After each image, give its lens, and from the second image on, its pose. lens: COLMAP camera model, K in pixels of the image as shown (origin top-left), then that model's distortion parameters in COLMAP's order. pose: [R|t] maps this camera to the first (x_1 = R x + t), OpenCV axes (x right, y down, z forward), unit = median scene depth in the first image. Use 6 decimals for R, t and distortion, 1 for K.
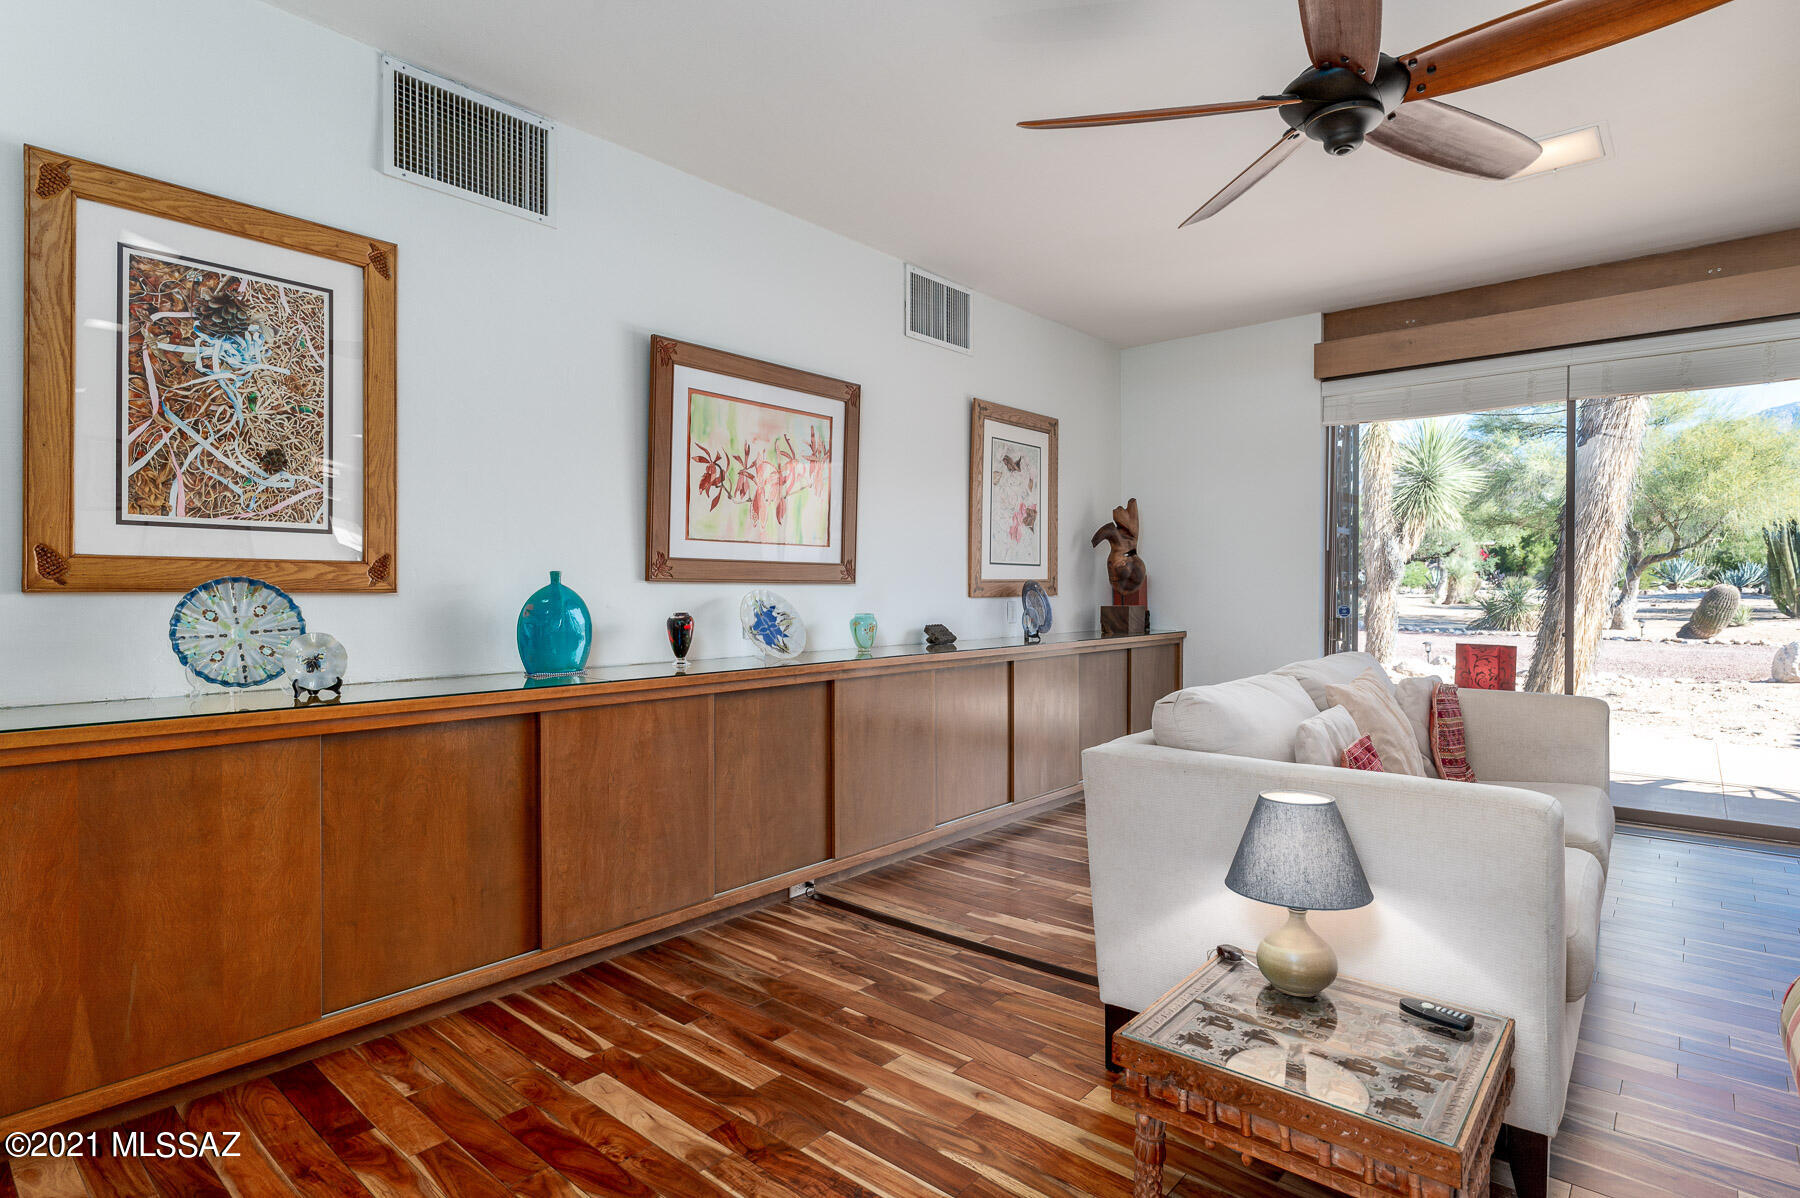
lens RADIAL K [[950.4, 0, 922.5], [0, 950.4, 588.8], [0, 0, 1]] dist [-0.000829, -0.000971]
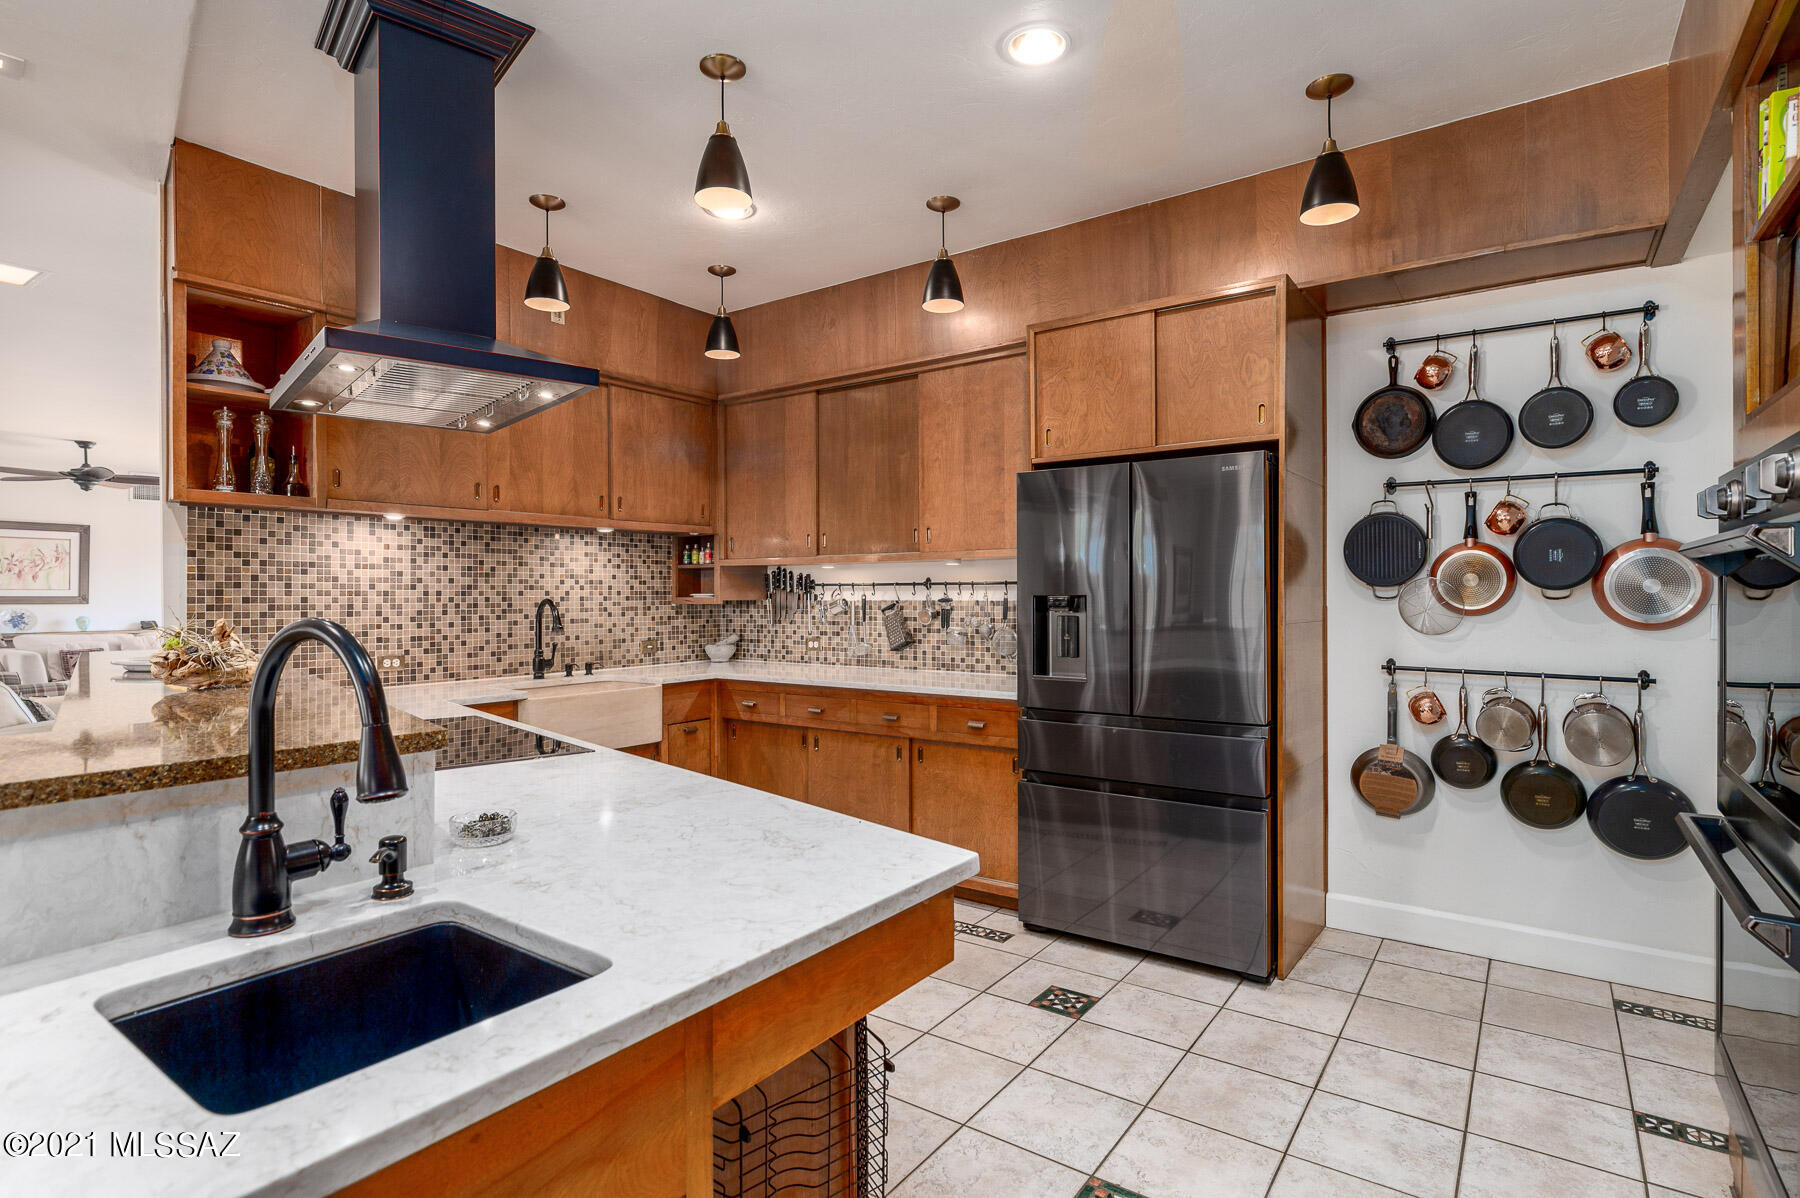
lens RADIAL K [[907.0, 0, 897.8], [0, 907.0, 595.7], [0, 0, 1]] dist [0.002695, -0.001059]
pose [[0.996615, 0.000052, 0.082216, 2.140746], [-0.000074, 1.000000, 0.000263, -0.032754], [-0.082216, -0.000268, 0.996615, -1.802137]]
